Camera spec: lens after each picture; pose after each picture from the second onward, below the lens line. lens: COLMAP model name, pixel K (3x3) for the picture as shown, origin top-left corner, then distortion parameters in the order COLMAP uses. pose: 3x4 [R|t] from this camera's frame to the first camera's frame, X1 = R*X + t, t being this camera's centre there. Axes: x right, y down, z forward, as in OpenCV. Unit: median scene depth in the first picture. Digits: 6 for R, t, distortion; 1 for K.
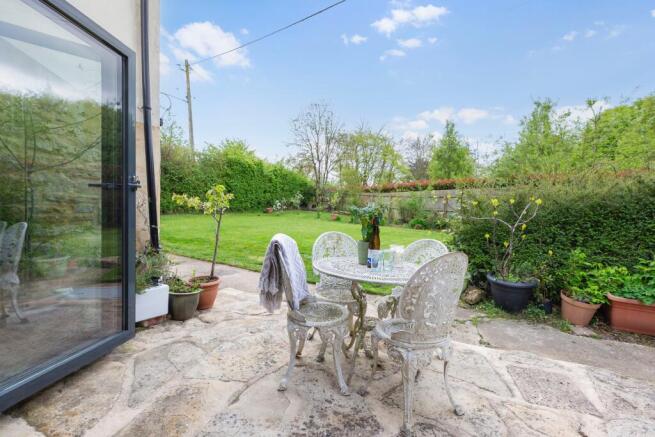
lens RADIAL K [[295.1, 0, 327.5], [0, 295.1, 218.5], [0, 0, 1]] dist [0.001663, 0.000113]
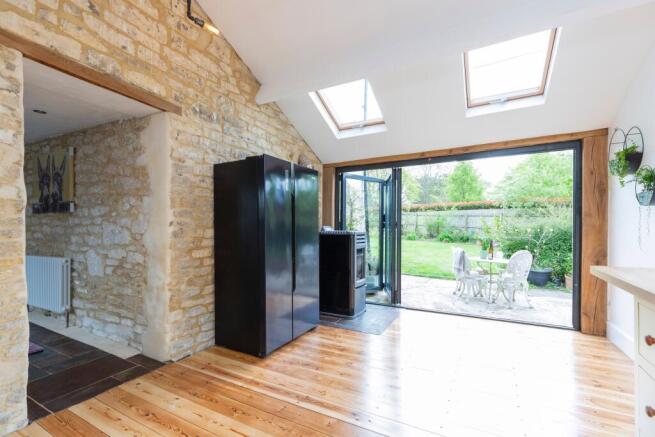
lens RADIAL K [[295.1, 0, 327.5], [0, 295.1, 218.5], [0, 0, 1]] dist [0.001663, 0.000113]
pose [[0.999764, -0.021739, -0.000189, -0.186618], [0.021704, 0.998556, -0.049143, -0.014853], [0.001257, 0.049127, 0.998792, -0.235872]]
